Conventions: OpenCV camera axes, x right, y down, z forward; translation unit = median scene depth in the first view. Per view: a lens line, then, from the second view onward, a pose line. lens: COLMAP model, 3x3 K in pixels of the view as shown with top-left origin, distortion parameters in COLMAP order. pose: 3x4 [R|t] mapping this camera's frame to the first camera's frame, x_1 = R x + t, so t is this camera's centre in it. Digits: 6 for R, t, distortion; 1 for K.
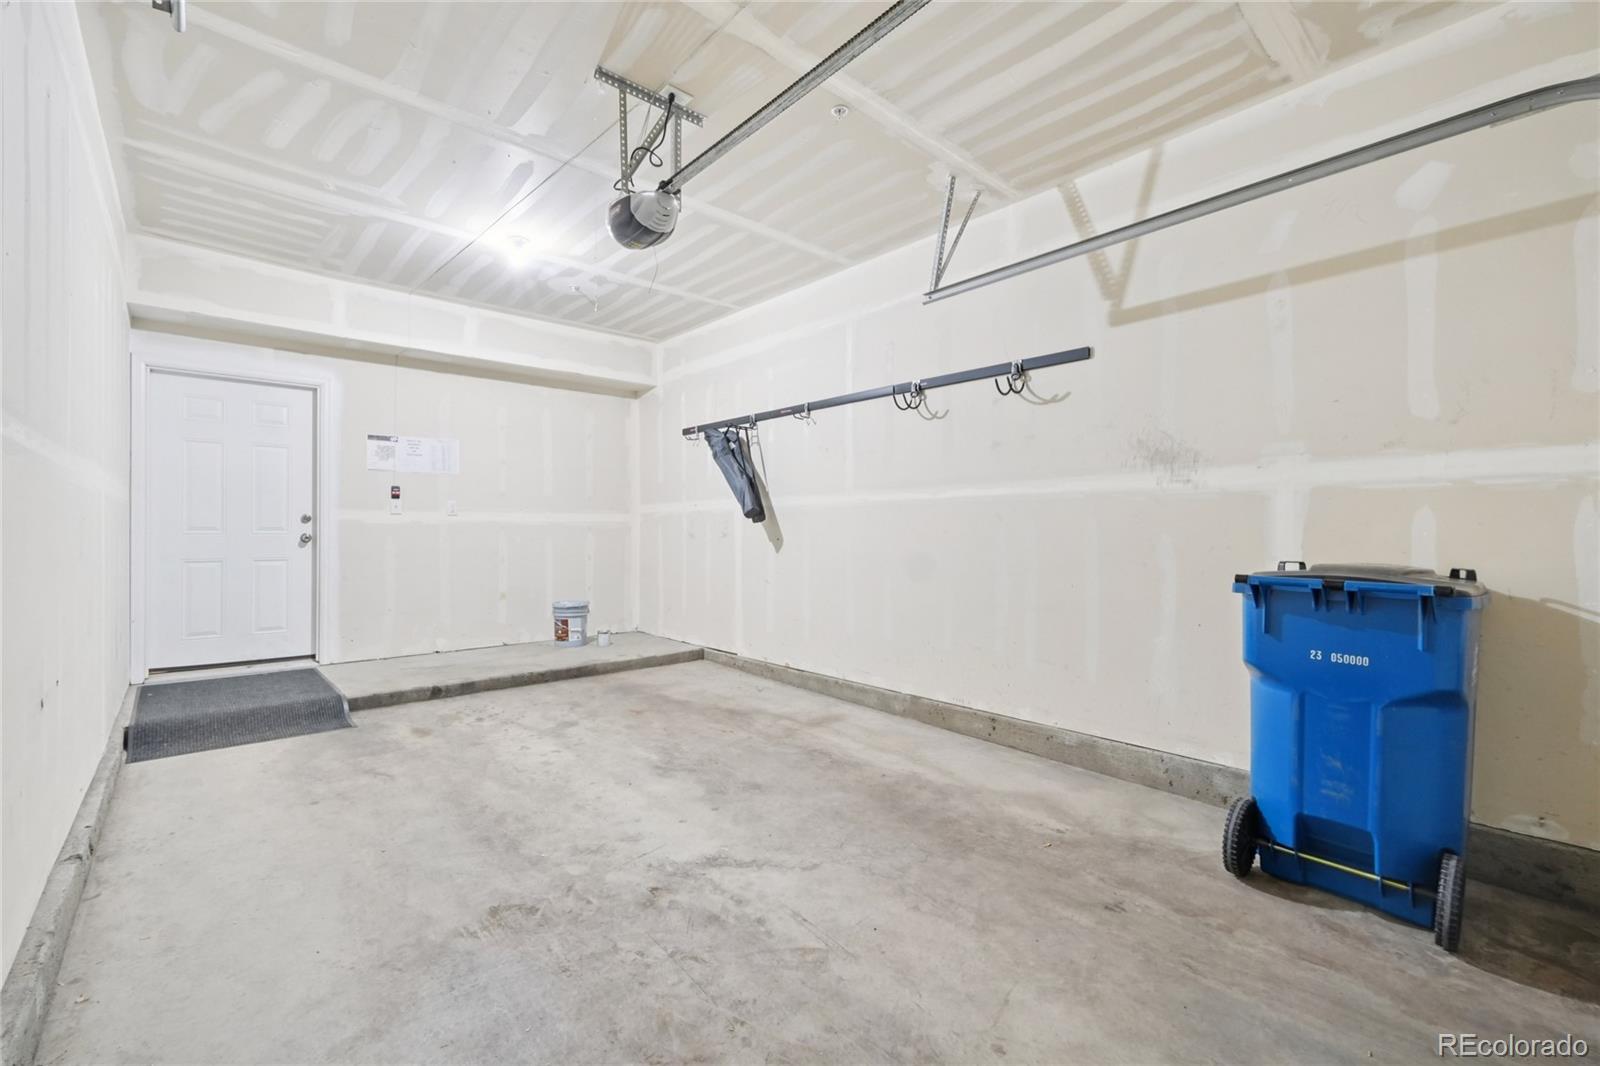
lens RADIAL K [[686.7, 0, 807.4], [0, 686.7, 531.8], [0, 0, 1]] dist [-0.004570, 0.000731]
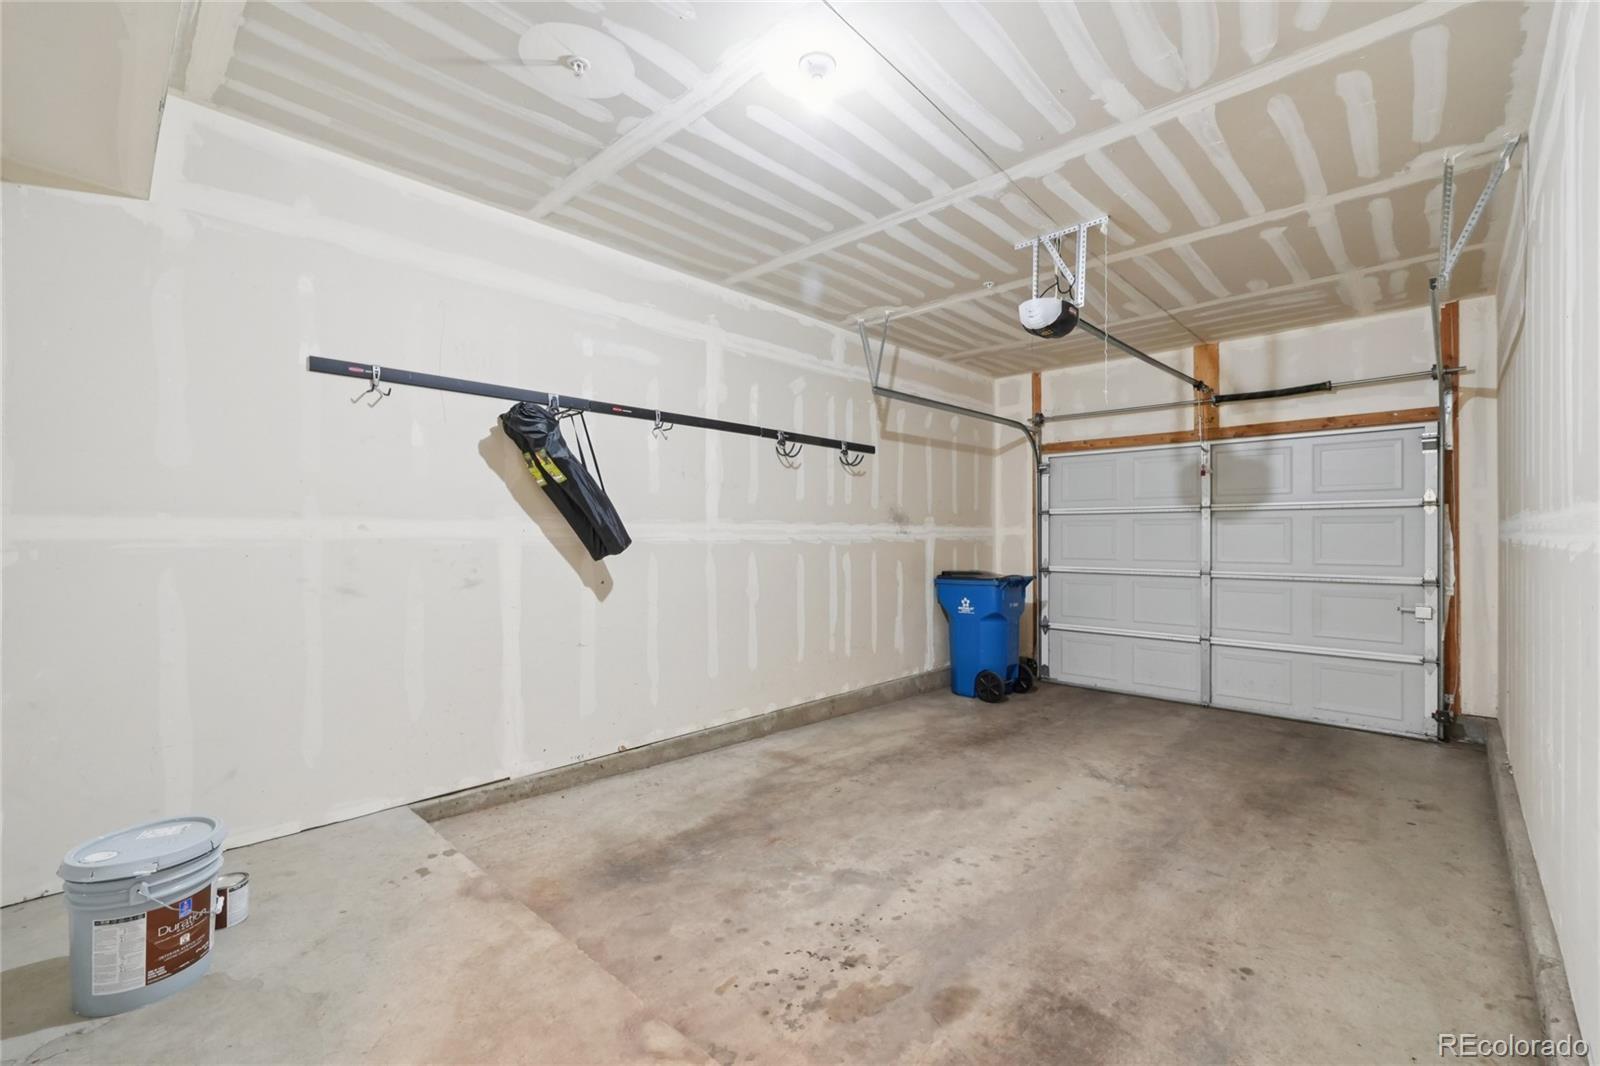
lens RADIAL K [[686.7, 0, 806.9], [0, 686.7, 535.7], [0, 0, 1]] dist [-0.004570, 0.000731]
pose [[-0.088330, -0.000505, 0.996091, -1.102271], [-0.001471, 0.999999, 0.000377, -0.054313], [-0.996090, -0.001432, -0.088331, 1.201738]]
